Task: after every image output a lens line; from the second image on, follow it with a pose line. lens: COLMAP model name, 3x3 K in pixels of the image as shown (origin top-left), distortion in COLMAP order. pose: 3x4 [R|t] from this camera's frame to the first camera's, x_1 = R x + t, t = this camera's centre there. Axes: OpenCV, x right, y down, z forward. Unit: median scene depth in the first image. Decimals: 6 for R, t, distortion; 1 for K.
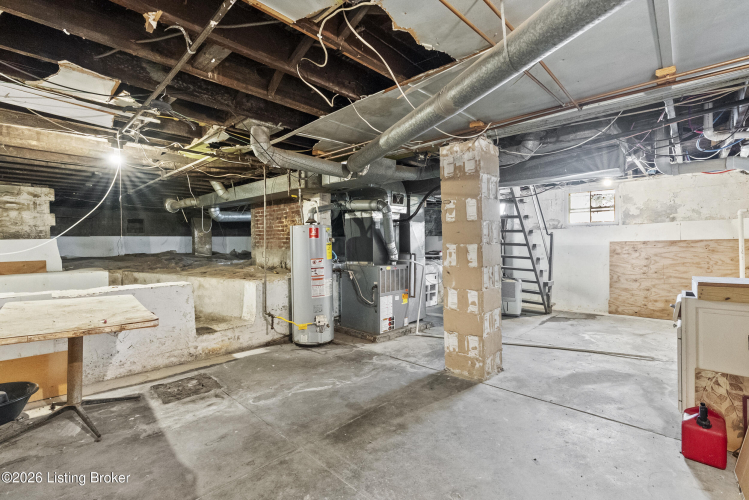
lens RADIAL K [[344.7, 0, 375.0], [0, 344.7, 246.9], [0, 0, 1]] dist [-0.004100, 0.003052]
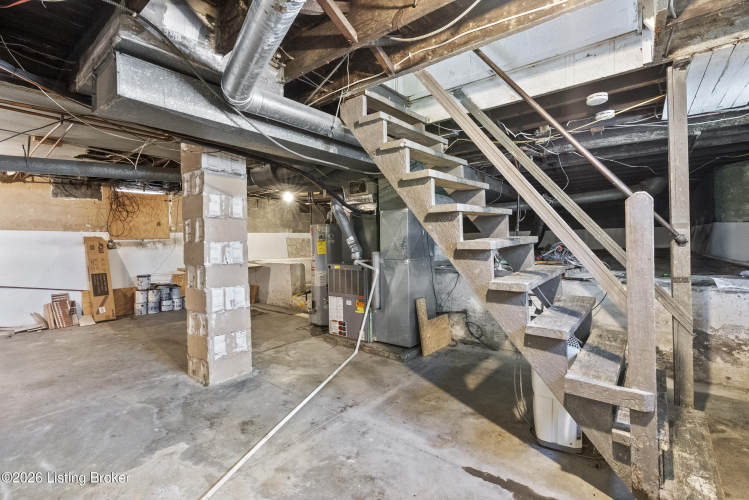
lens RADIAL K [[344.7, 0, 375.1], [0, 344.7, 248.2], [0, 0, 1]] dist [-0.004100, 0.003052]
pose [[0.070901, 0.009472, -0.997438, 0.954789], [0.007805, 0.999919, 0.010051, 0.002426], [0.997453, -0.008498, 0.070821, 1.022775]]
